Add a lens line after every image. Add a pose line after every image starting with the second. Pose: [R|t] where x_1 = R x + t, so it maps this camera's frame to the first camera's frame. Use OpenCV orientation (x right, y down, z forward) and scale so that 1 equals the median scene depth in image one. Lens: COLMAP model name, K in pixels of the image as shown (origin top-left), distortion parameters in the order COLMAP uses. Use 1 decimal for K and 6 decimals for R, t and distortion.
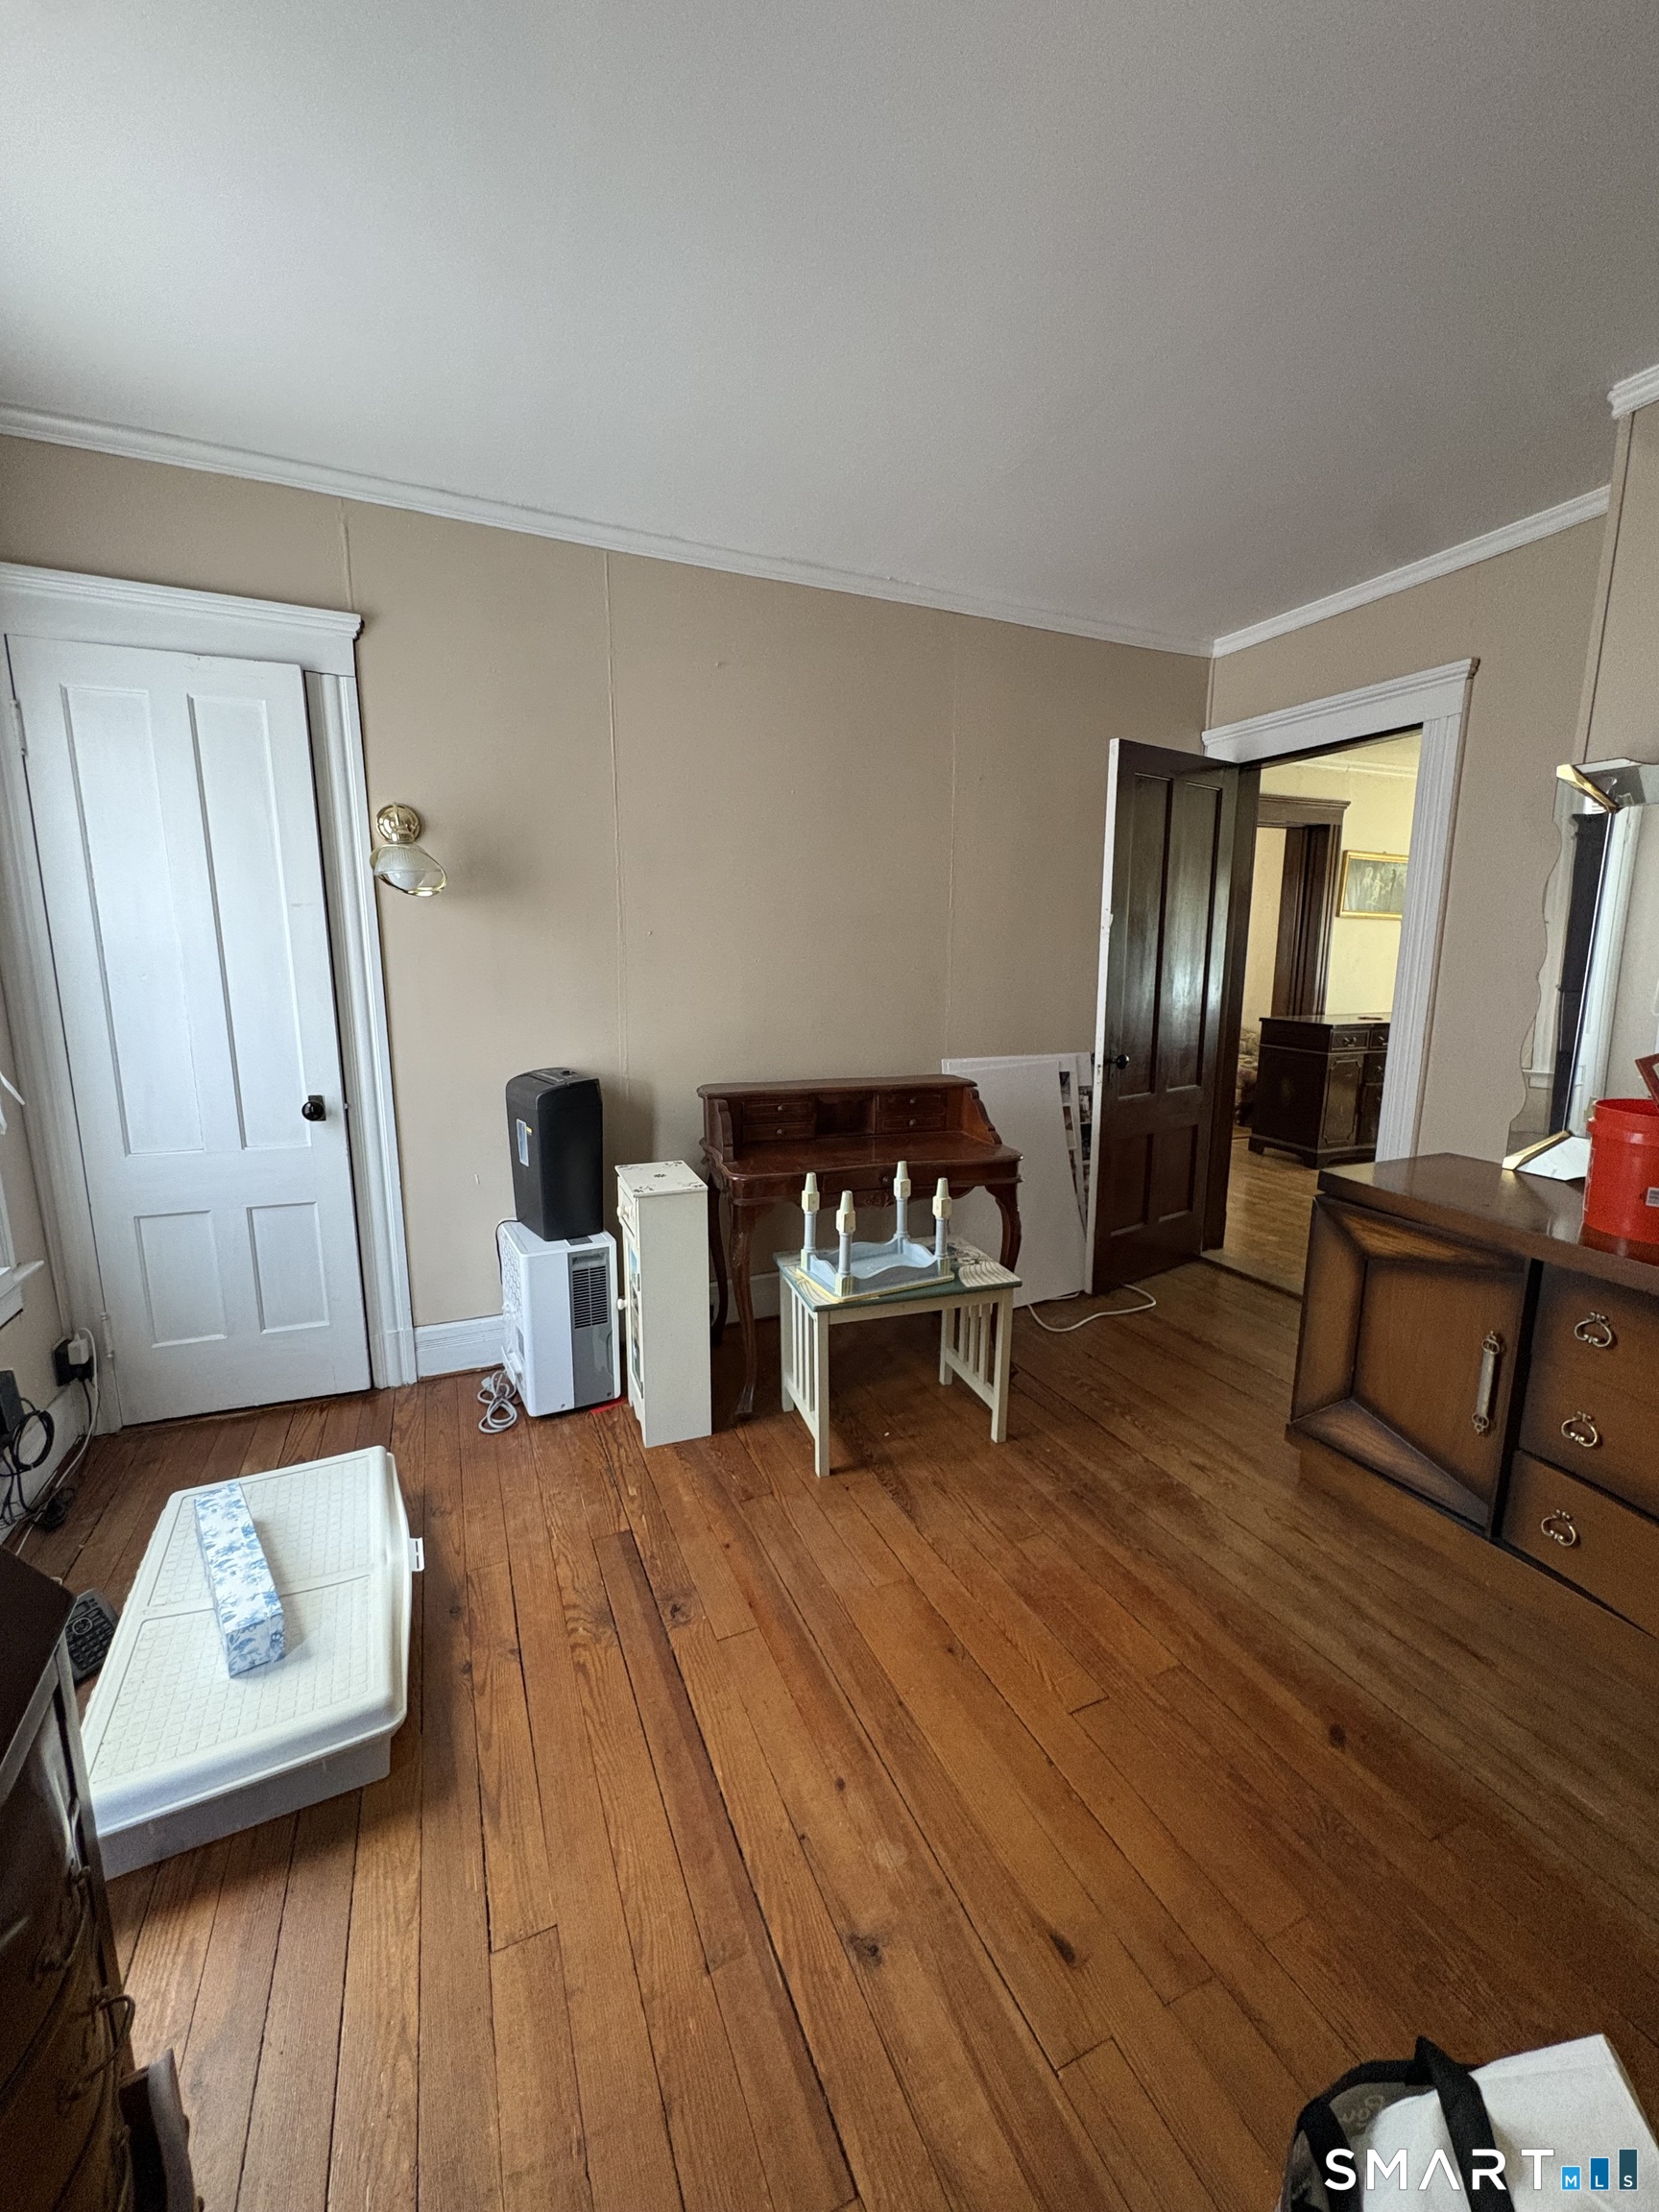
lens RADIAL K [[879.8, 0, 829.5], [0, 879.8, 1106.0], [0, 0, 1]] dist [-0.001962, -0.000154]
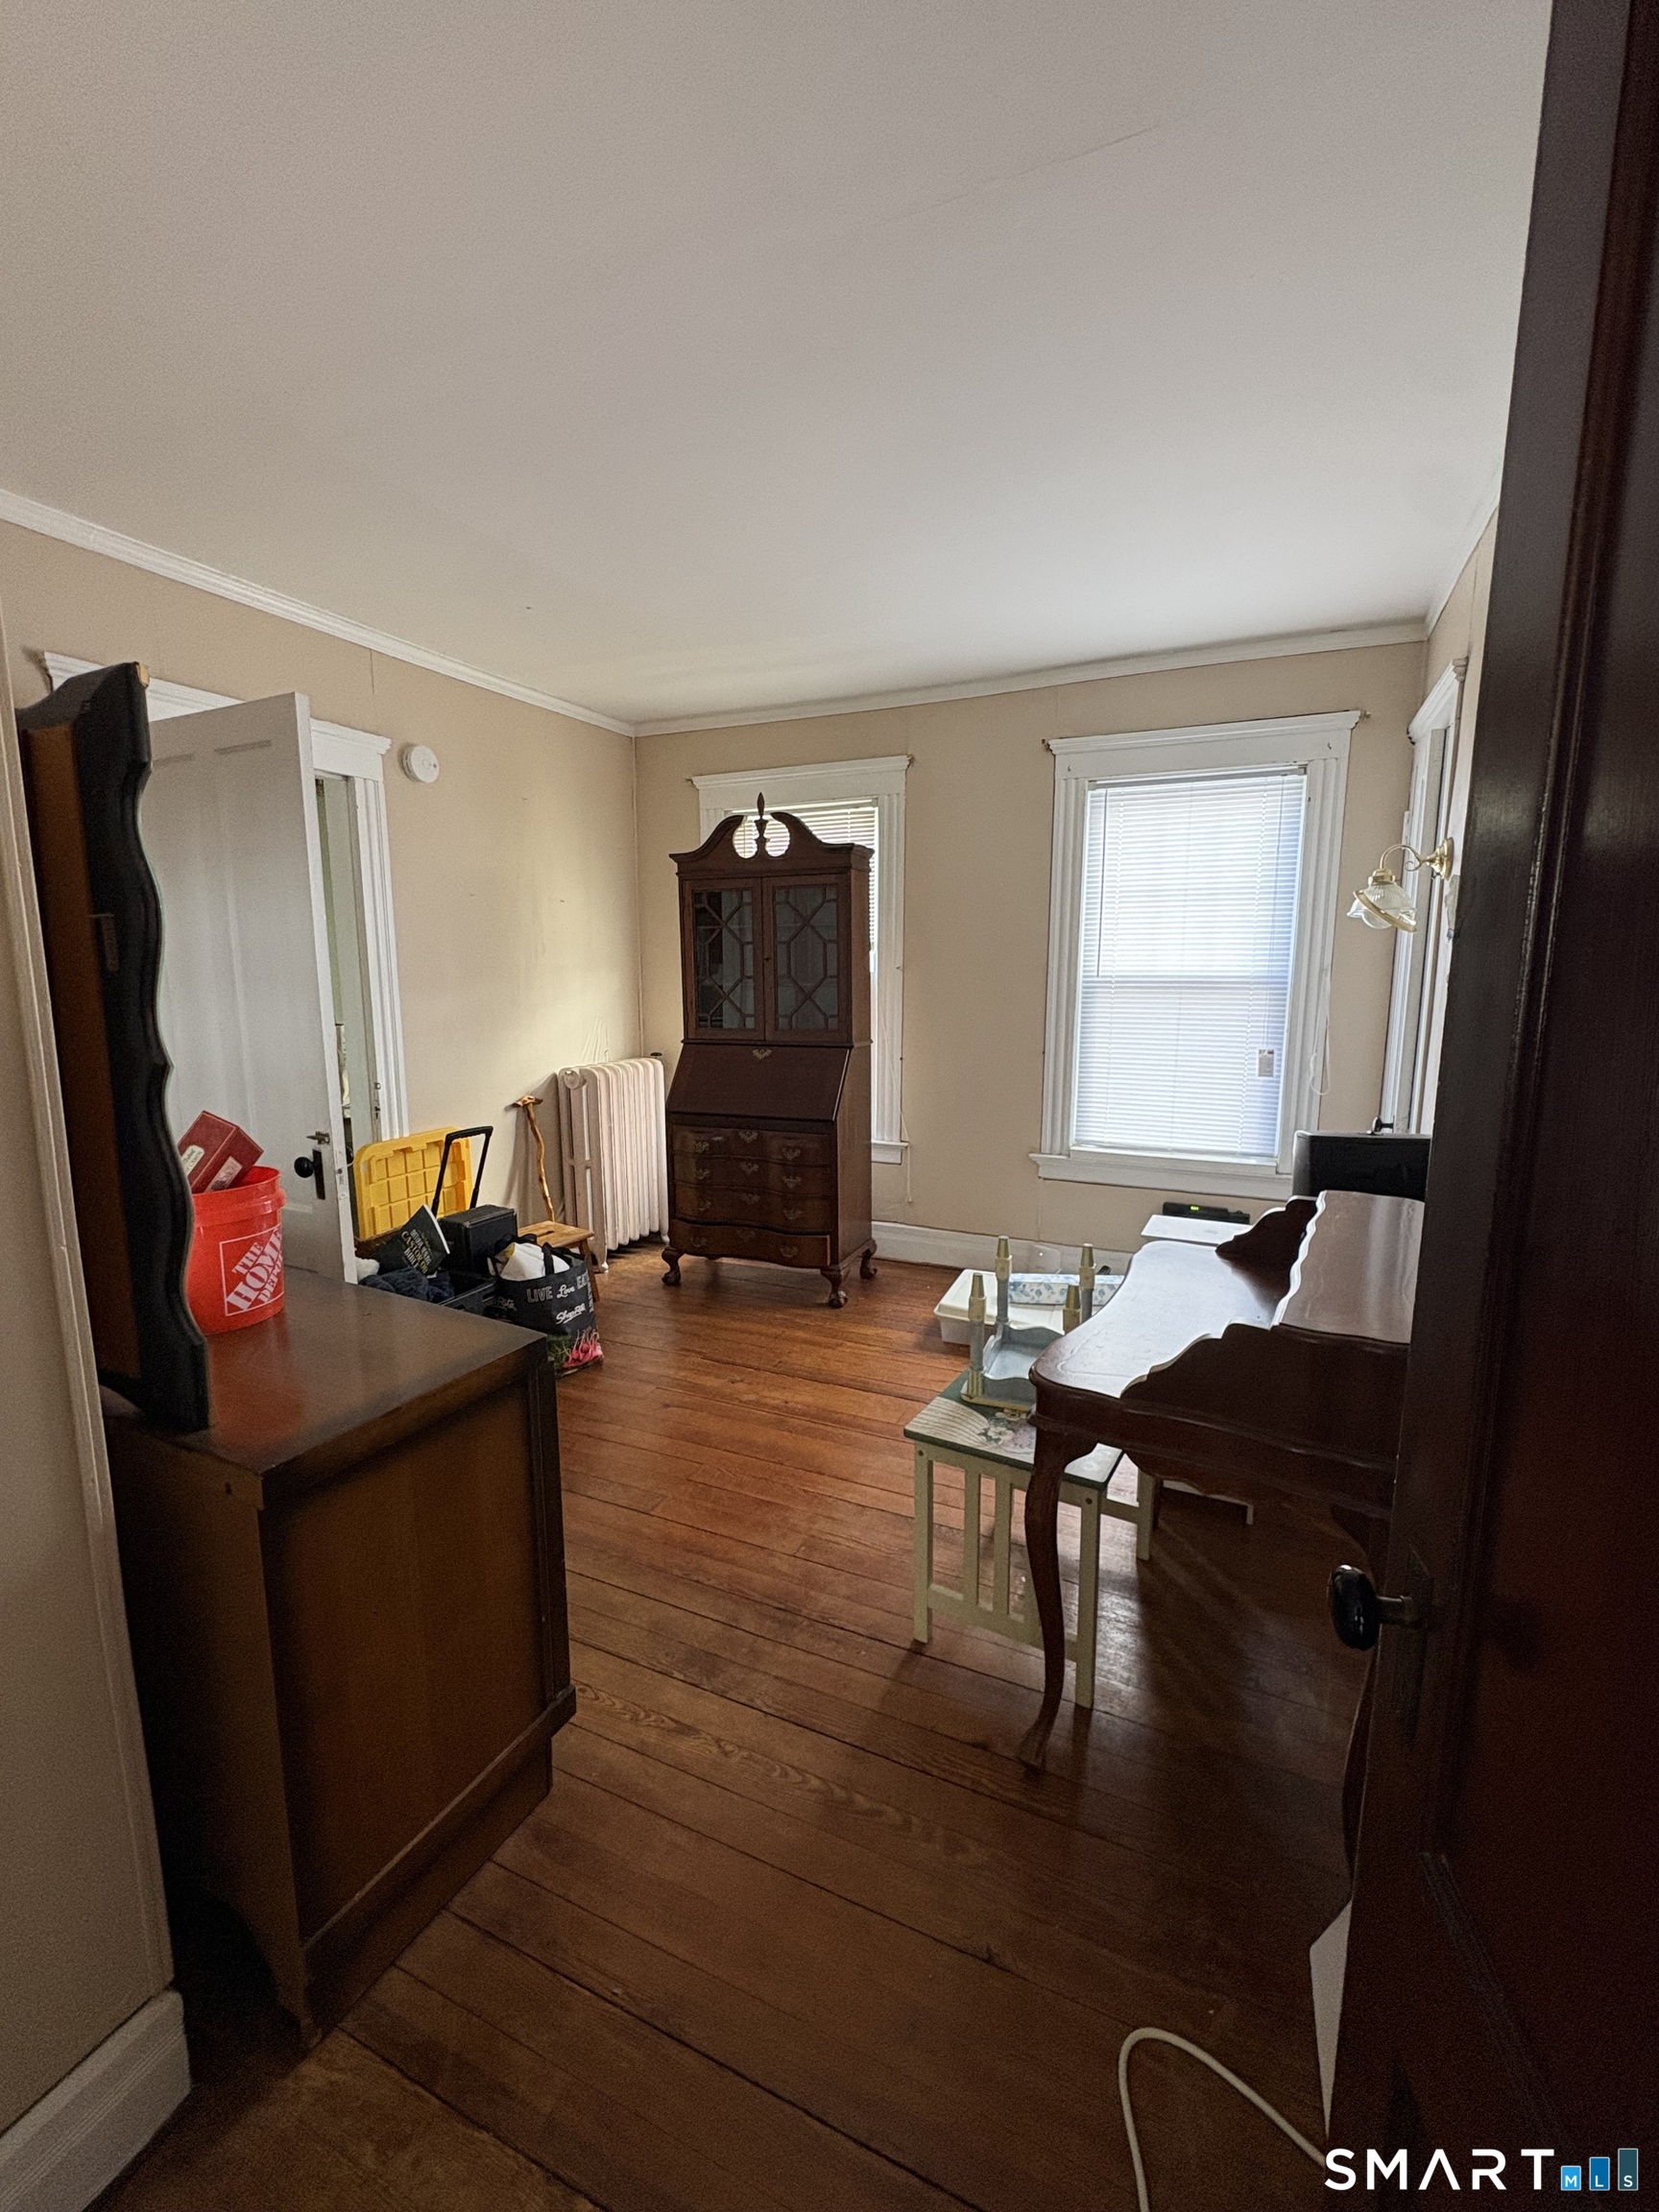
lens RADIAL K [[961.6, 0, 829.5], [0, 961.6, 1106.0], [0, 0, 1]] dist [0.000053, 0.000016]
pose [[-0.759177, 0.091307, -0.644448, 0.878535], [-0.113330, 0.956444, 0.269018, -0.319875], [0.640941, 0.277268, -0.715763, 1.668846]]
